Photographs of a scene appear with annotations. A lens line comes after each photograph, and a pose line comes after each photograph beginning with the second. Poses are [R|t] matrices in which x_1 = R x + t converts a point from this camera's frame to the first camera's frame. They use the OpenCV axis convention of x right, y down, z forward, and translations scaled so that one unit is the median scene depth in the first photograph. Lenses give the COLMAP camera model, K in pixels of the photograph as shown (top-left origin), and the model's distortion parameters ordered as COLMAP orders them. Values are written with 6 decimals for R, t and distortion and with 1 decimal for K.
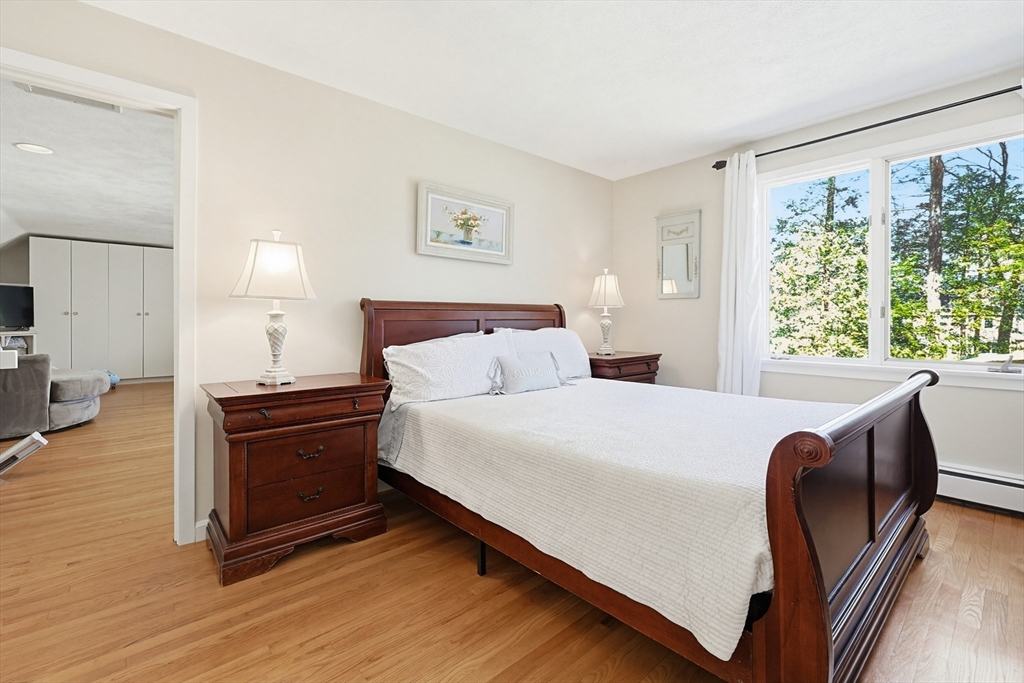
lens RADIAL K [[442.9, 0, 522.7], [0, 442.9, 318.0], [0, 0, 1]] dist [0.001449, -0.000268]
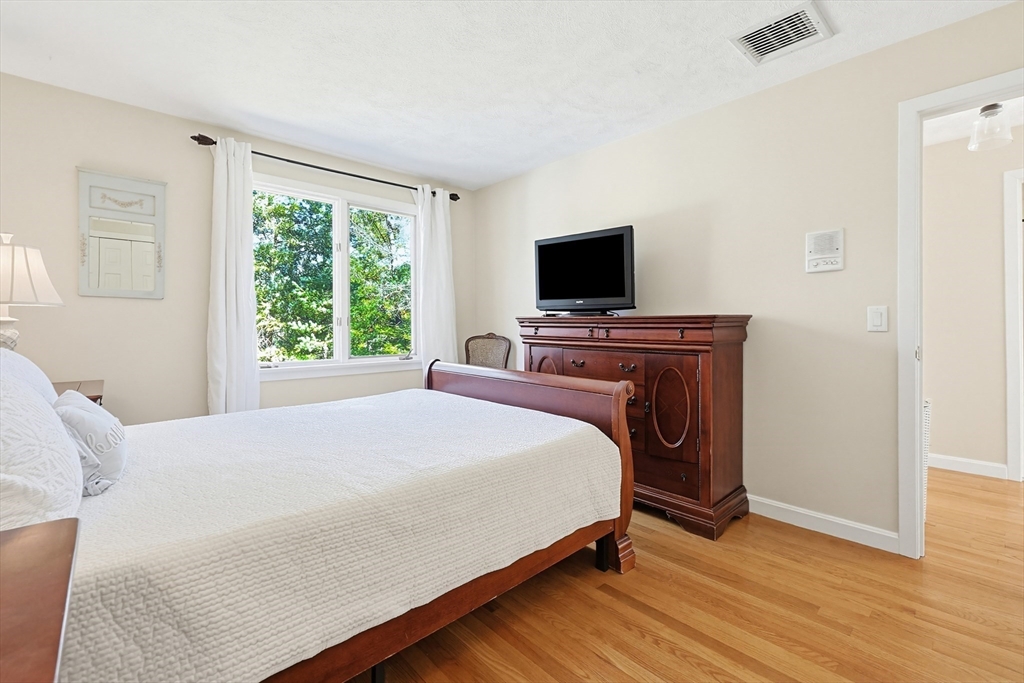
lens RADIAL K [[442.9, 0, 515.7], [0, 442.9, 333.0], [0, 0, 1]] dist [0.001449, -0.000268]
pose [[0.005736, -0.010827, 0.999925, -0.400966], [0.002290, 0.999939, 0.010814, 0.007512], [-0.999981, 0.002228, 0.005760, 0.434078]]
